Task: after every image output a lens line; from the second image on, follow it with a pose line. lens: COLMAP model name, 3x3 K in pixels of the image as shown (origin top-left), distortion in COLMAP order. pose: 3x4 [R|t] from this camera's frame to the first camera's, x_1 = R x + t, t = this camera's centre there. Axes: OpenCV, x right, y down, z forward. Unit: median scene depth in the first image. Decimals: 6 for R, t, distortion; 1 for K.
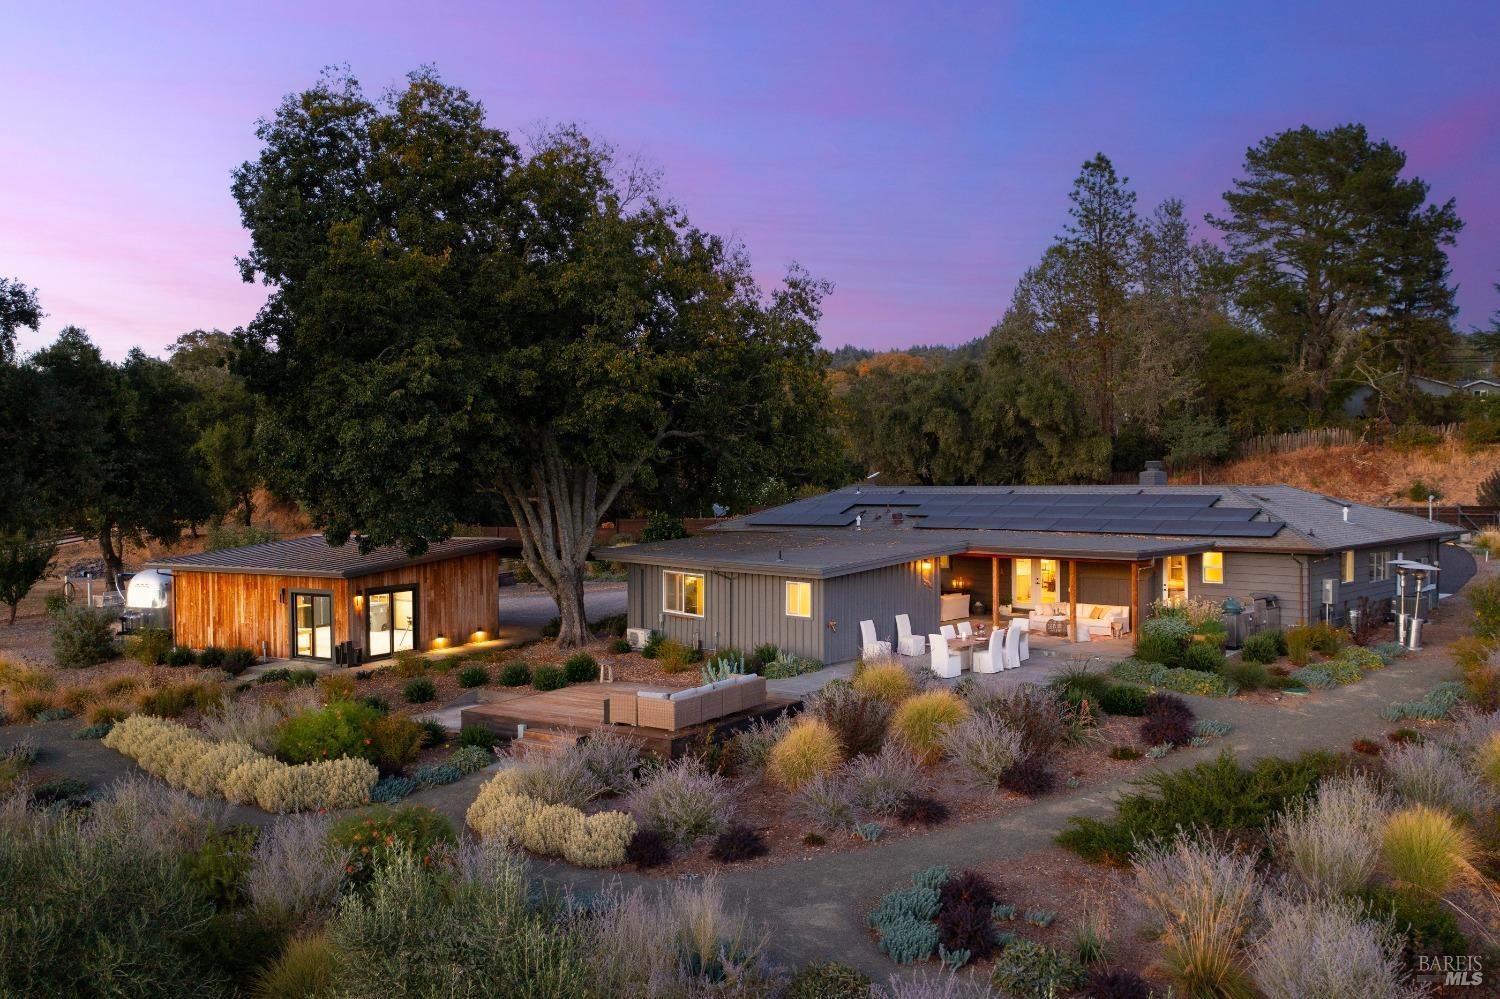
lens RADIAL K [[1187.7, 0, 750.0], [0, 1187.7, 499.5], [0, 0, 1]] dist [0.000897, -0.005259]
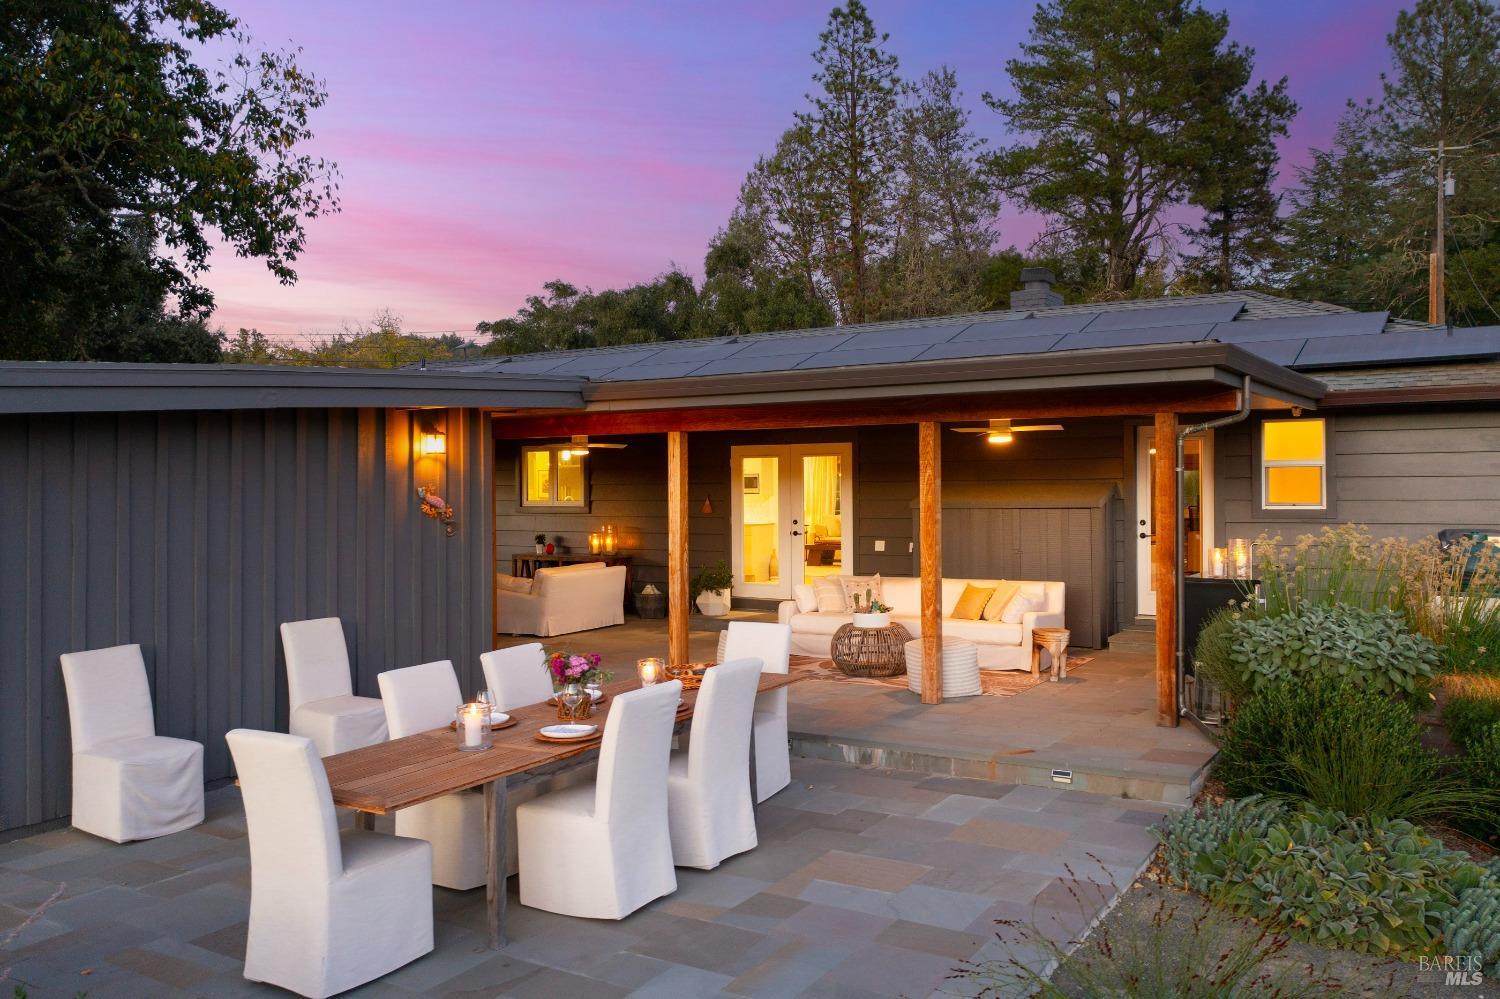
lens RADIAL K [[1187.7, 0, 750.0], [0, 1187.7, 499.5], [0, 0, 1]] dist [0.000897, -0.005259]
pose [[0.974891, -0.000745, 0.222679, 0.137969], [0.002441, 0.999970, -0.007344, 0.061326], [-0.222667, 0.007704, 0.974864, 0.611369]]
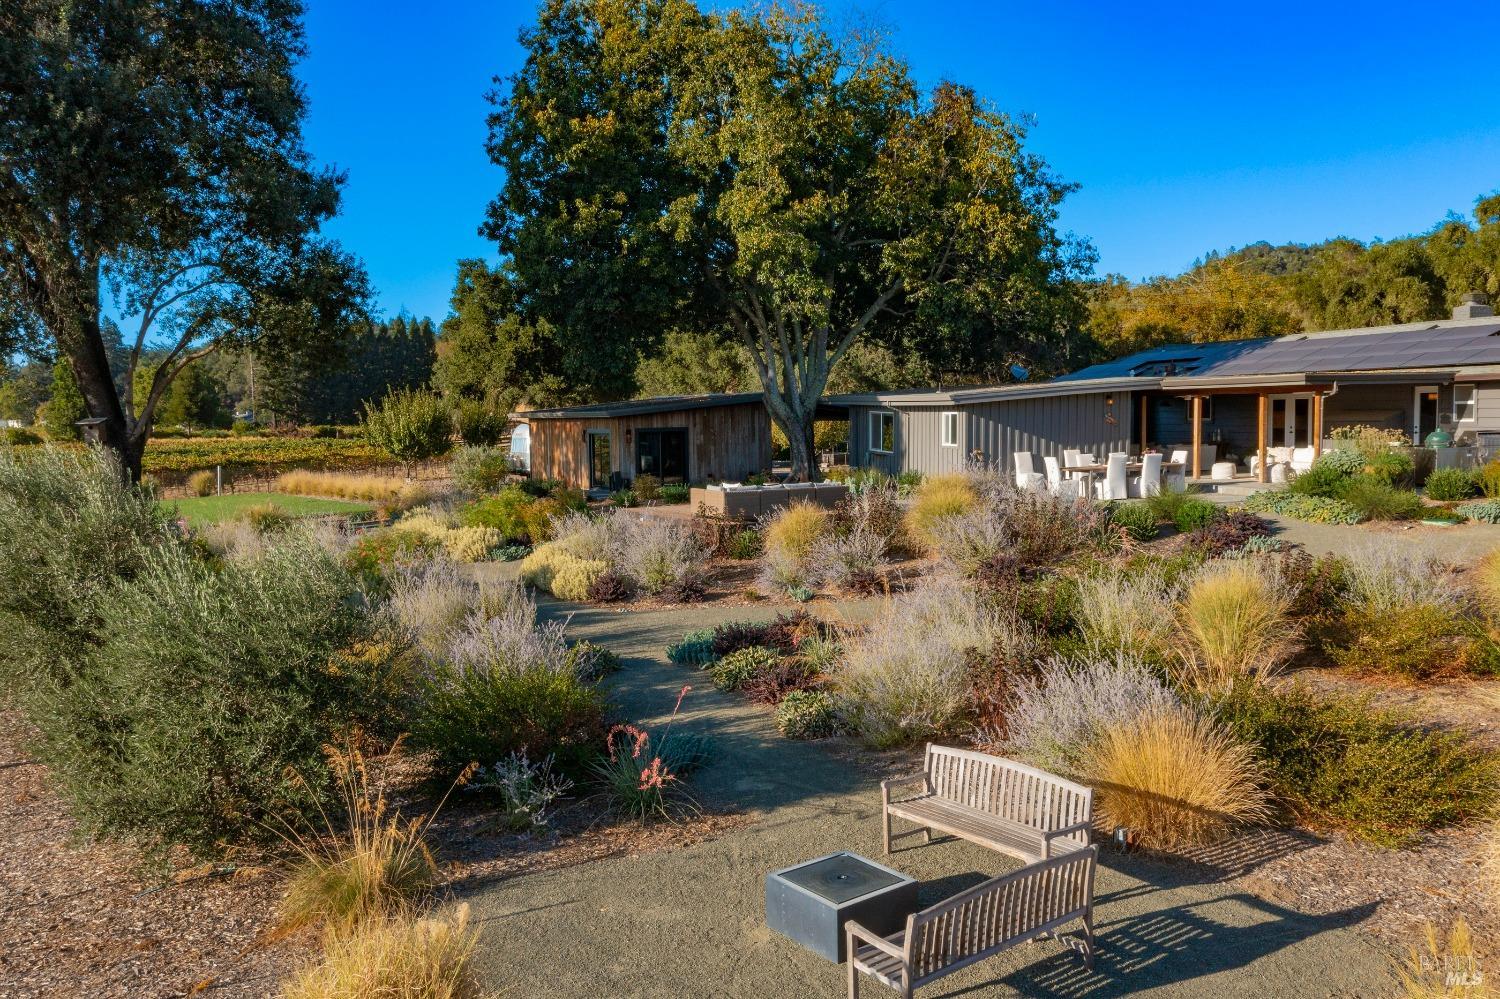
lens RADIAL K [[1187.7, 0, 750.0], [0, 1187.7, 499.5], [0, 0, 1]] dist [0.000897, -0.005259]
pose [[0.887454, 0.028696, -0.460003, 0.288877], [-0.000859, 0.998161, 0.060609, 0.066862], [0.460896, -0.053393, 0.885846, 0.011492]]
